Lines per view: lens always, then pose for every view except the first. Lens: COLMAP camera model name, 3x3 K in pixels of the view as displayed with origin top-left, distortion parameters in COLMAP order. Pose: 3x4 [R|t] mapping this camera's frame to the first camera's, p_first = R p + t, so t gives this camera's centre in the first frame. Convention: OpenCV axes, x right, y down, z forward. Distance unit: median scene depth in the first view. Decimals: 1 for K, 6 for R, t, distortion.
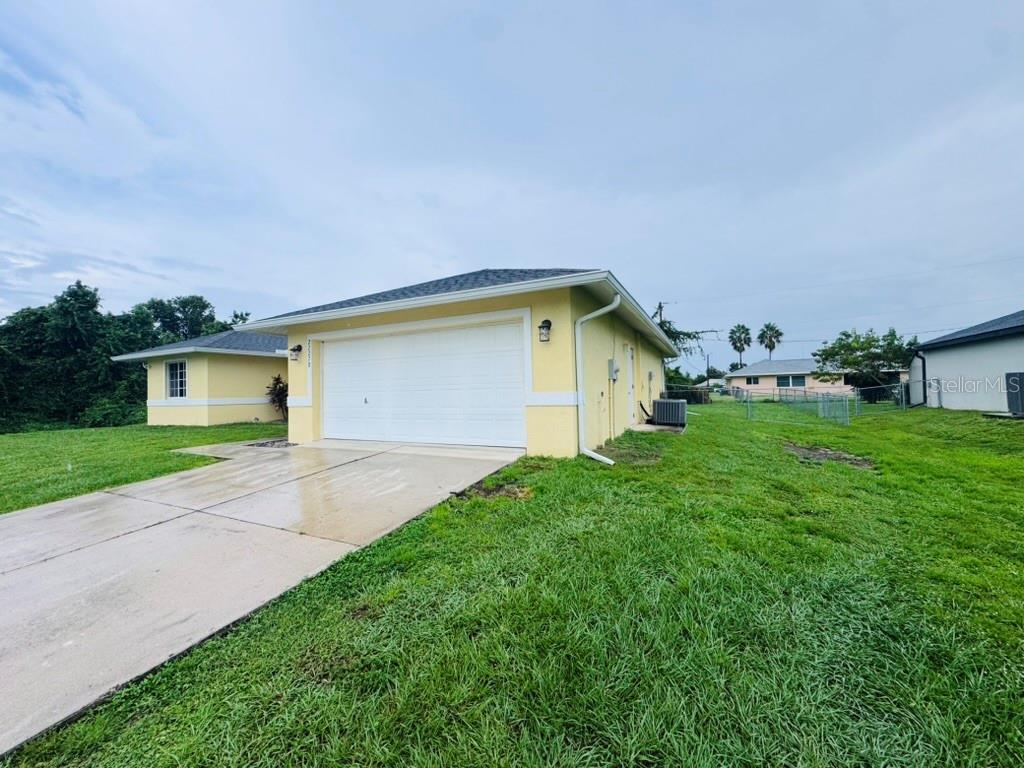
lens RADIAL K [[409.1, 0, 512.0], [0, 409.1, 384.0], [0, 0, 1]] dist [-0.001269, 0.000307]
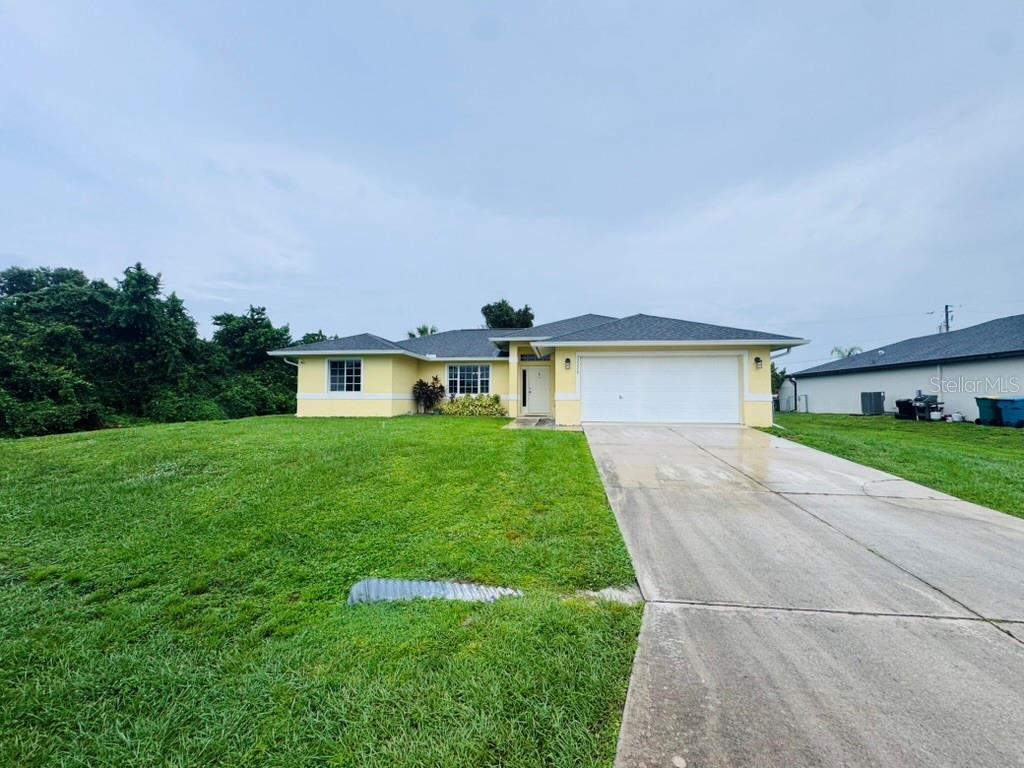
lens RADIAL K [[409.1, 0, 512.0], [0, 409.1, 384.0], [0, 0, 1]] dist [-0.001269, 0.000307]
pose [[0.942201, 0.038368, 0.332844, -0.715647], [-0.031445, 0.999163, -0.026165, 0.025232], [-0.333570, 0.014186, 0.942619, -0.200249]]
